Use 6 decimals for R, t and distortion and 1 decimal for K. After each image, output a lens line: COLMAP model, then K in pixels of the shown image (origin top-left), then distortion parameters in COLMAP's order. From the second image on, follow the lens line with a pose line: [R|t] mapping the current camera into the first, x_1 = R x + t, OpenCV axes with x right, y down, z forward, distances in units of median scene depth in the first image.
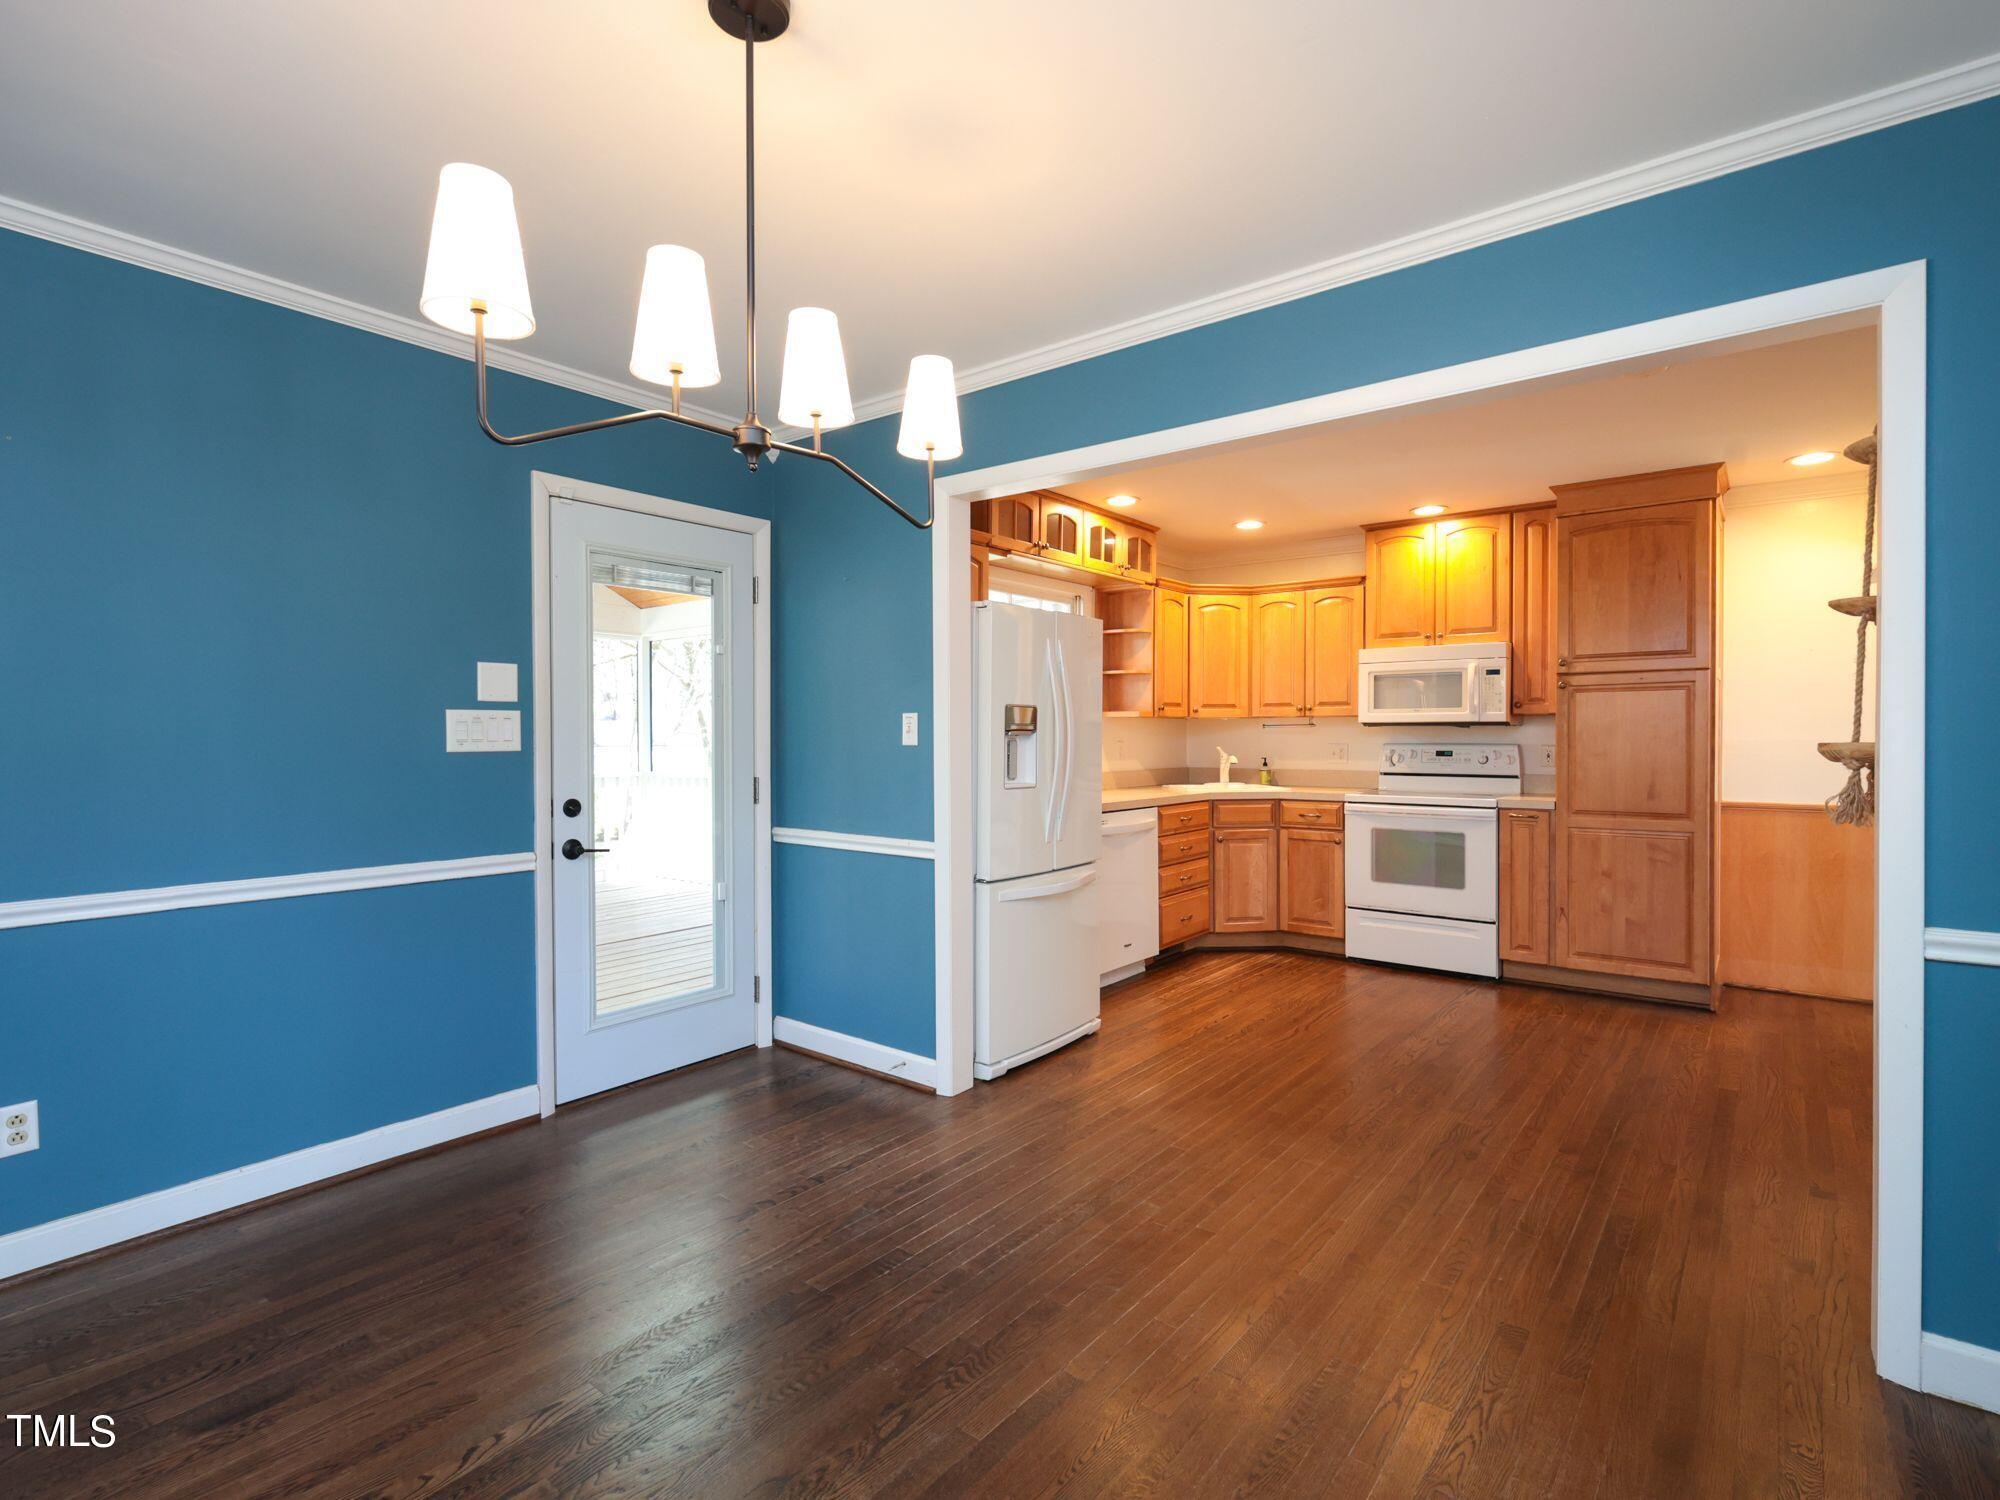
lens RADIAL K [[987.6, 0, 1016.6], [0, 987.6, 739.9], [0, 0, 1]] dist [0.000498, -0.000369]
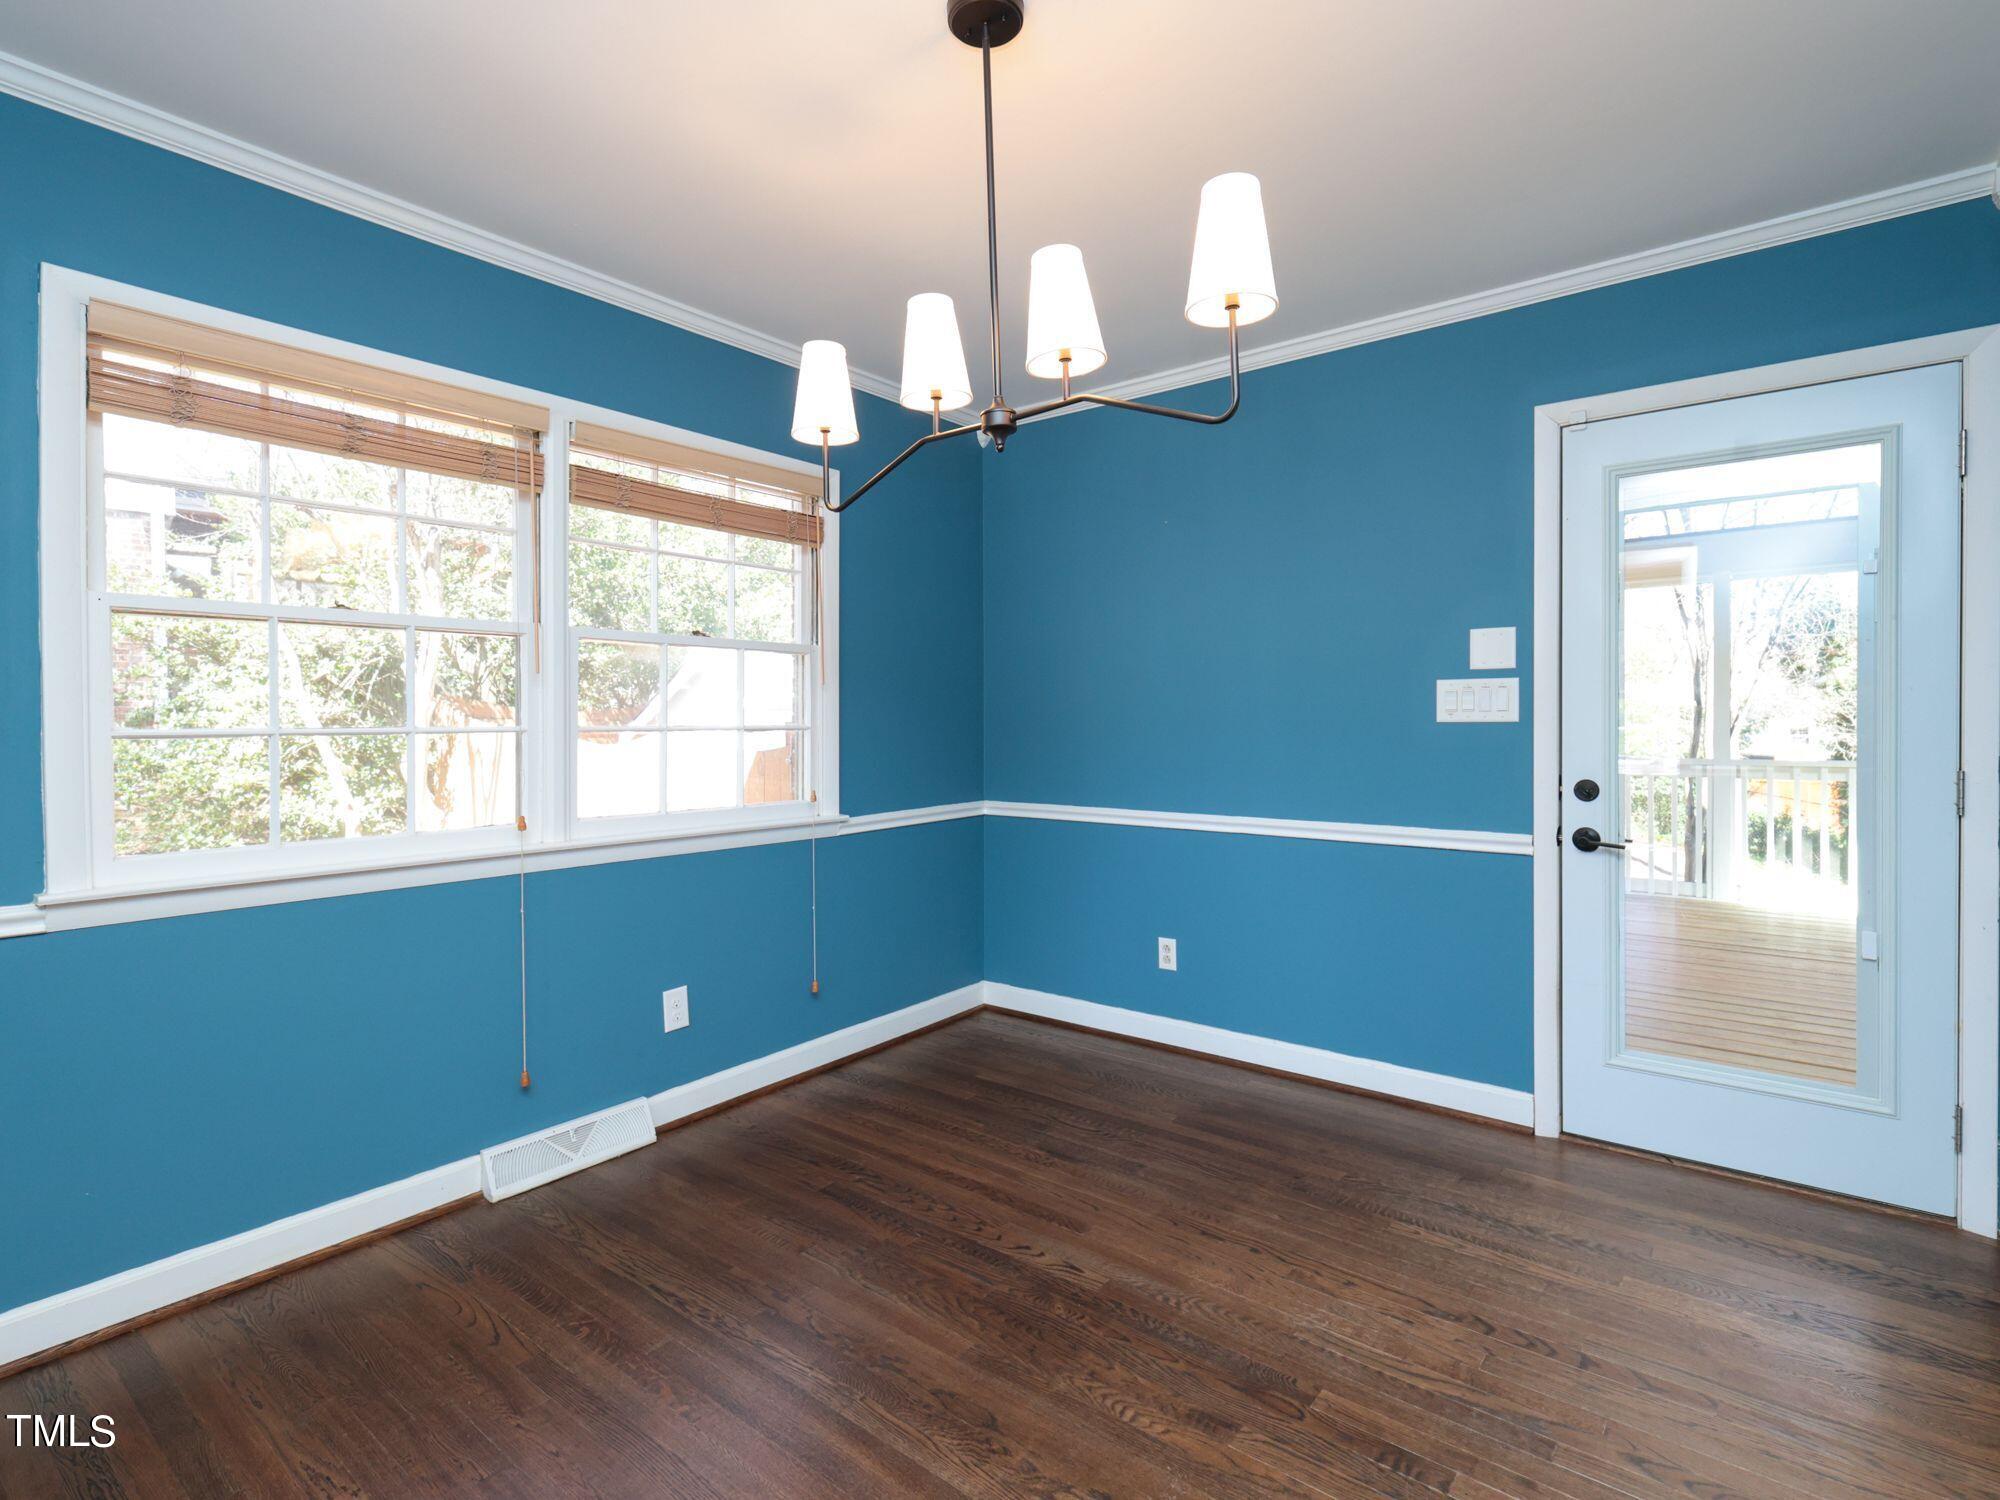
lens RADIAL K [[987.6, 0, 1016.6], [0, 987.6, 739.9], [0, 0, 1]] dist [0.000498, -0.000369]
pose [[-0.017998, 0.022270, -0.999590, 0.254278], [0.002854, 0.999749, 0.022223, 0.003808], [0.999834, -0.002453, -0.018057, 0.341412]]
